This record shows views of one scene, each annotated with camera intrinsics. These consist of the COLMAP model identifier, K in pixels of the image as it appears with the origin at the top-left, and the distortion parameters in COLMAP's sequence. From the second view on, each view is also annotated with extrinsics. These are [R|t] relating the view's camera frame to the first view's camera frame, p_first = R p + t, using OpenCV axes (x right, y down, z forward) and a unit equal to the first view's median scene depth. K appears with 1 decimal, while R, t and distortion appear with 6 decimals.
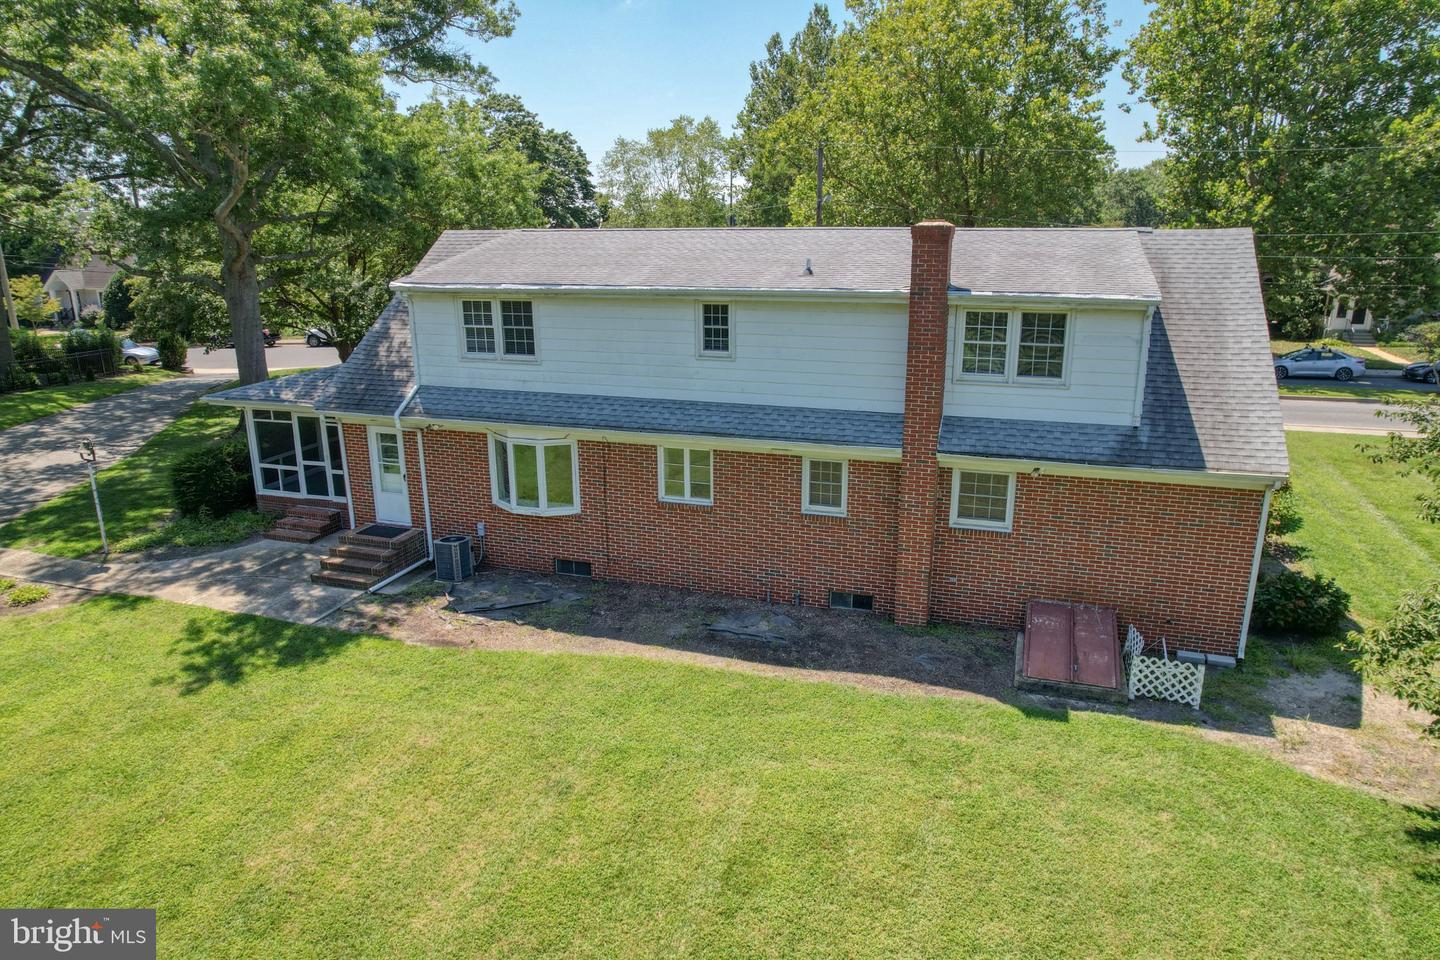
lens RADIAL K [[911.4, 0, 721.6], [0, 911.4, 480.0], [0, 0, 1]] dist [-0.049567, 0.027662]
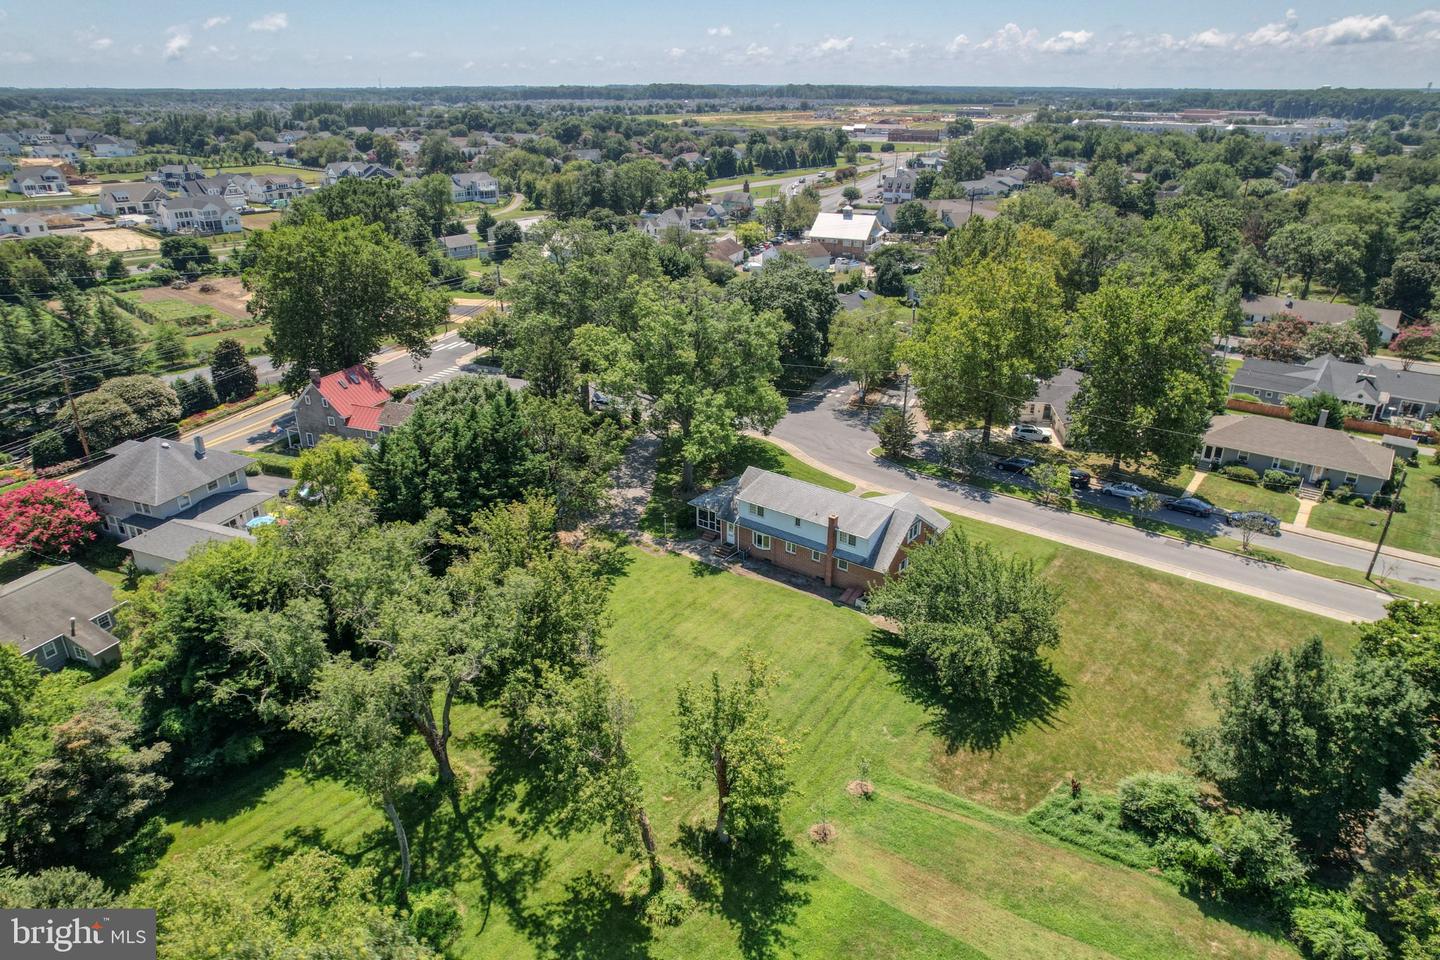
lens RADIAL K [[911.4, 0, 719.8], [0, 911.4, 479.6], [0, 0, 1]] dist [-0.049567, 0.027662]
pose [[0.945385, 0.126434, -0.300437, 0.967918], [-0.082098, 0.984353, 0.155912, -1.035225], [0.315449, -0.122732, 0.940972, -3.462755]]
